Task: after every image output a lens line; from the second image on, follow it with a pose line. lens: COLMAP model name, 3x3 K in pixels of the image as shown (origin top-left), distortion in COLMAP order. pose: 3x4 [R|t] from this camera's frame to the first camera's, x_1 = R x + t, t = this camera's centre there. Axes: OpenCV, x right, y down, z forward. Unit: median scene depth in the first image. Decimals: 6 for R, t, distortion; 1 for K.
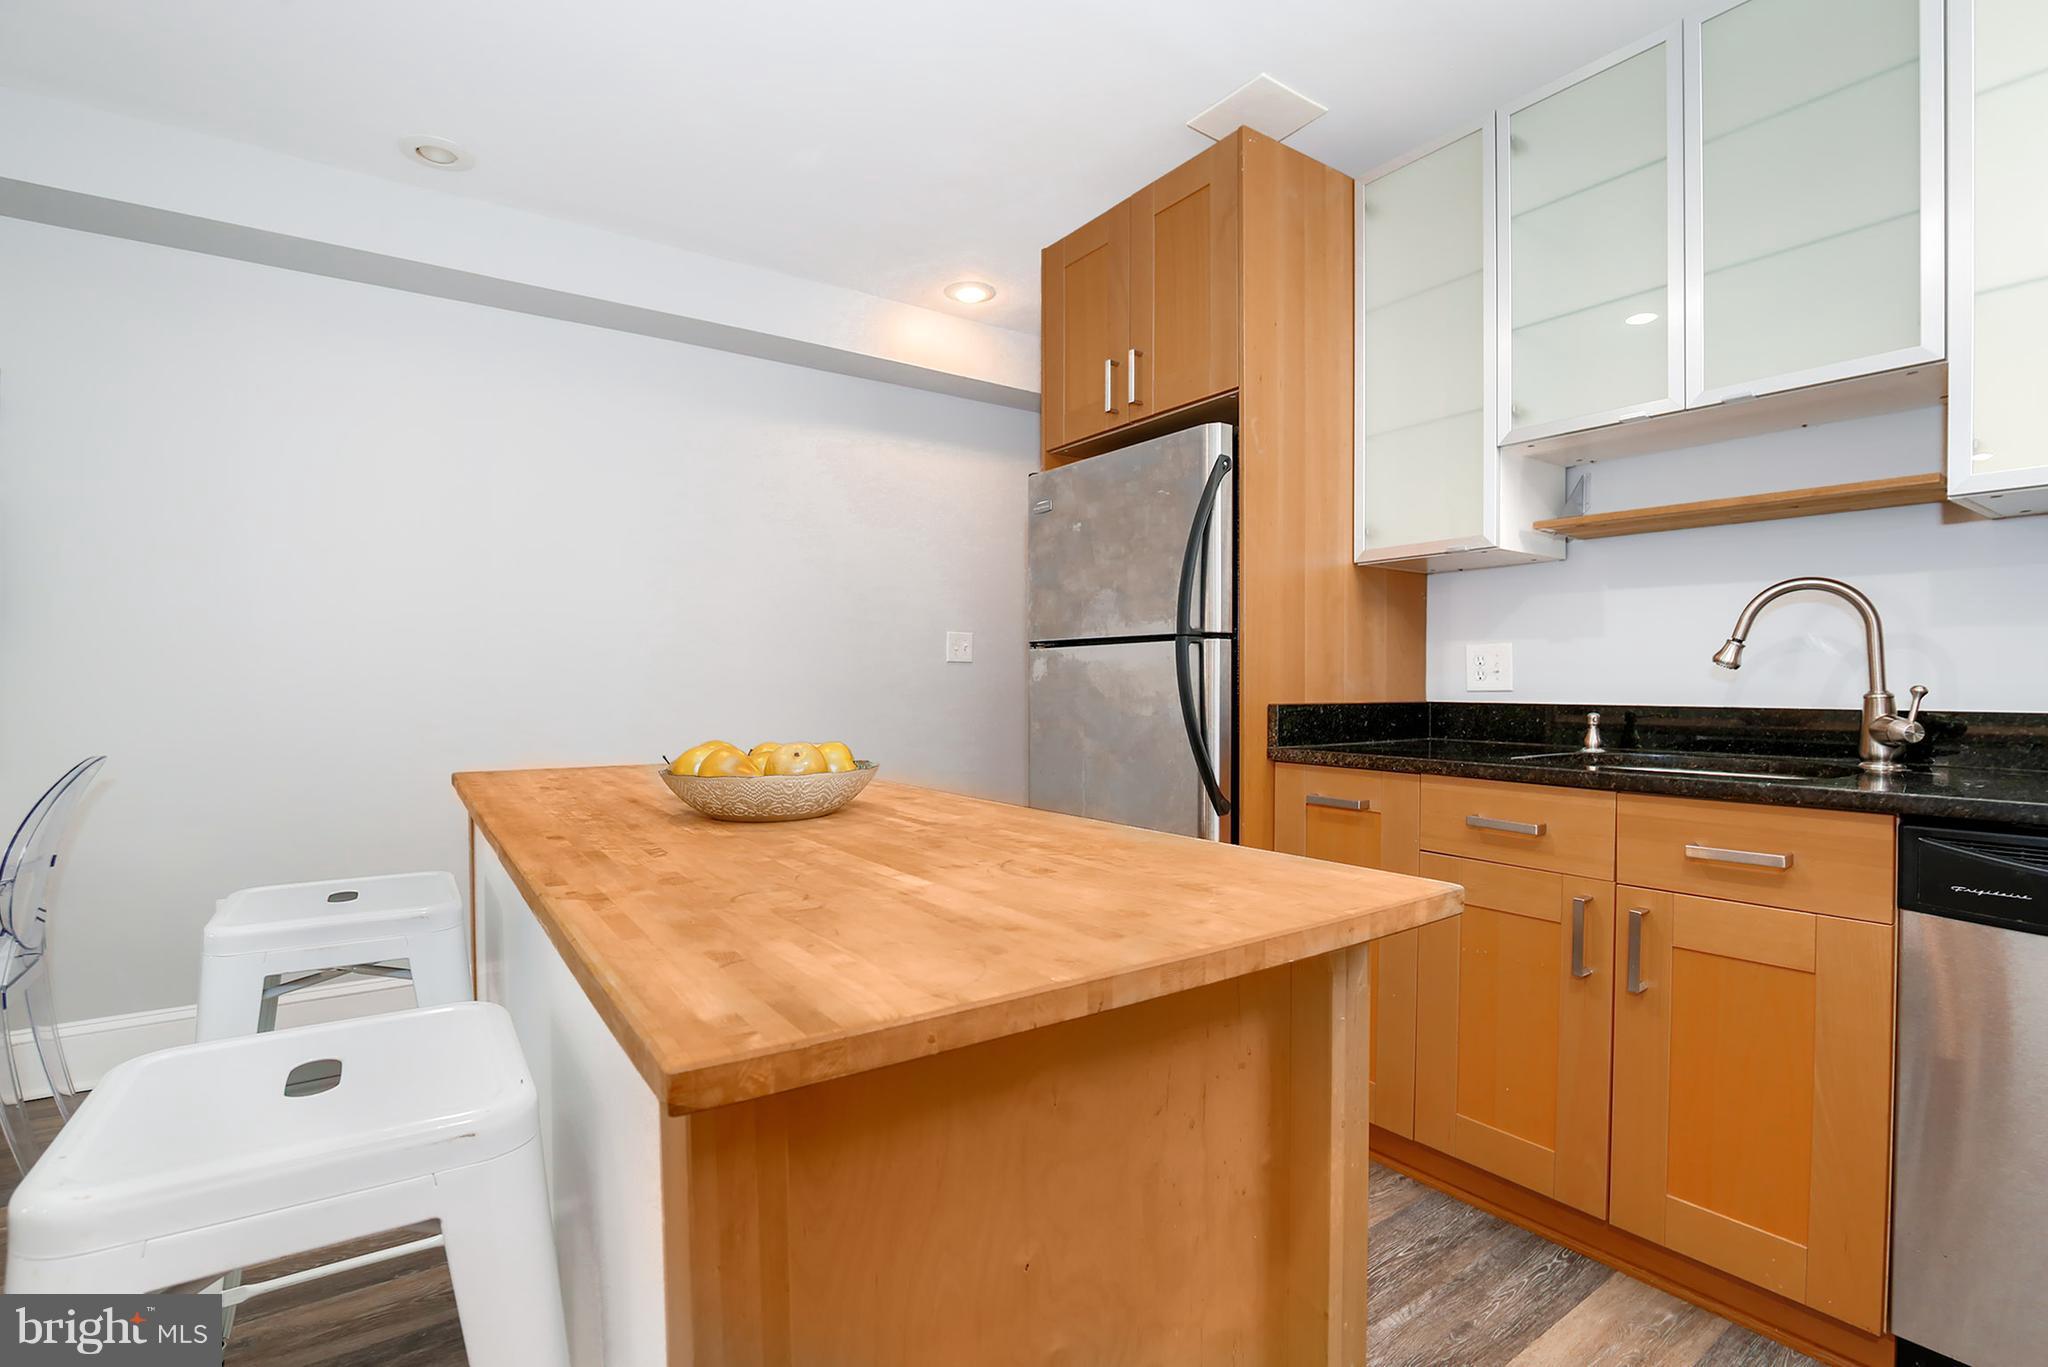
lens RADIAL K [[952.0, 0, 1026.0], [0, 952.0, 697.3], [0, 0, 1]] dist [-0.035787, 0.005140]
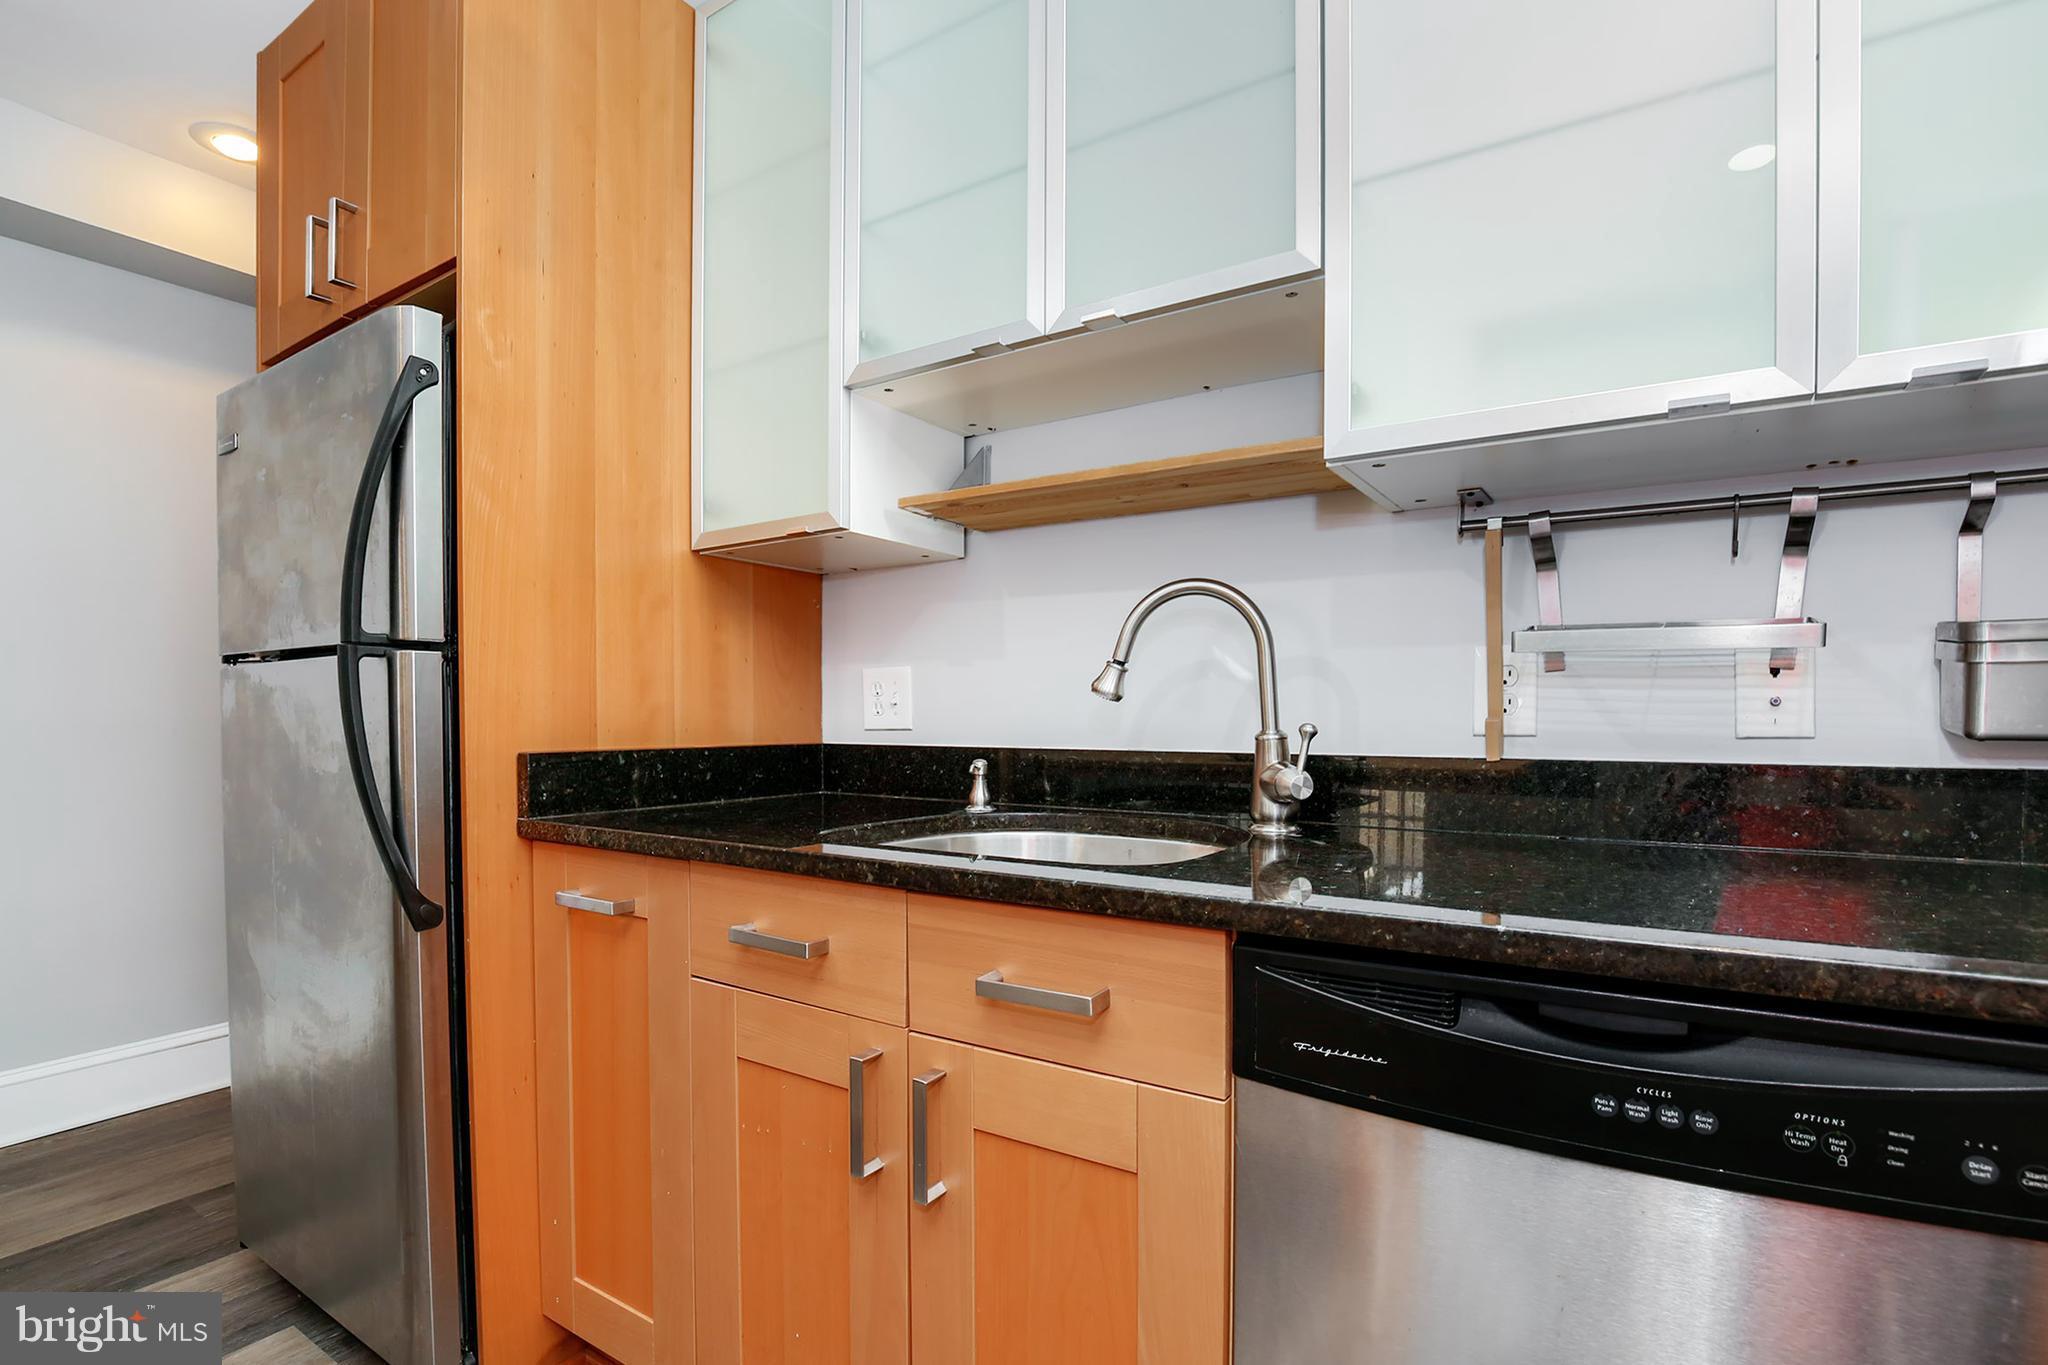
lens RADIAL K [[952.0, 0, 1031.1], [0, 952.0, 738.9], [0, 0, 1]] dist [-0.035787, 0.005140]
pose [[0.930774, -0.009088, 0.365482, 0.377775], [0.005549, 0.999927, 0.010733, -0.007775], [-0.365553, -0.007962, 0.930757, 0.290031]]
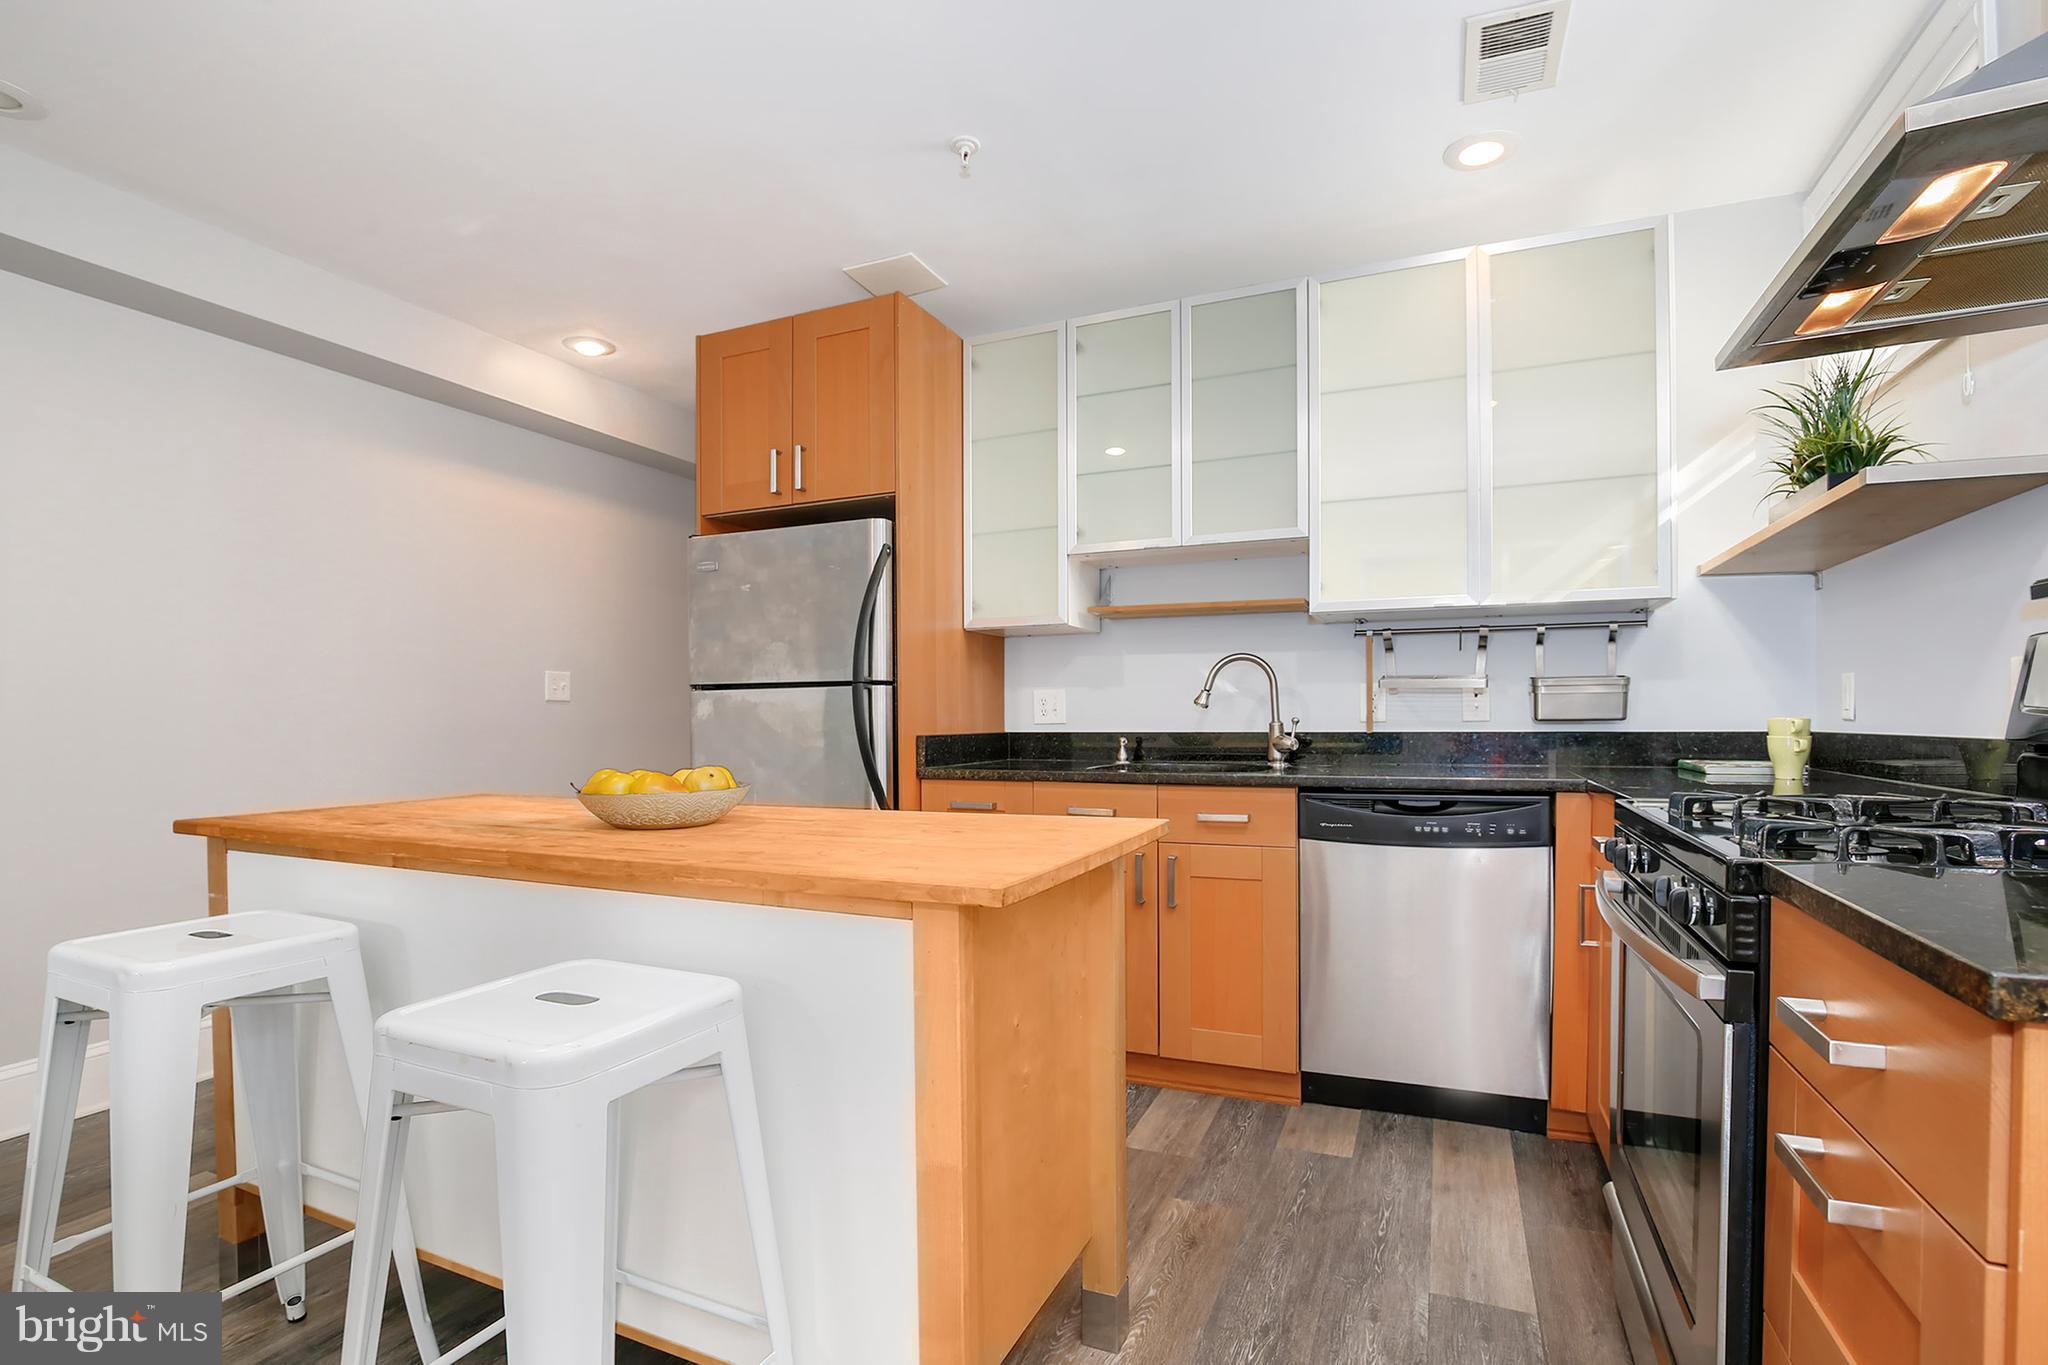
lens RADIAL K [[952.0, 0, 1034.2], [0, 952.0, 728.9], [0, 0, 1]] dist [-0.035787, 0.005140]
pose [[0.855566, -0.012848, 0.517534, -0.310719], [0.015795, 0.999874, -0.001289, 0.002599], [-0.517452, 0.009277, 0.855662, -0.225168]]
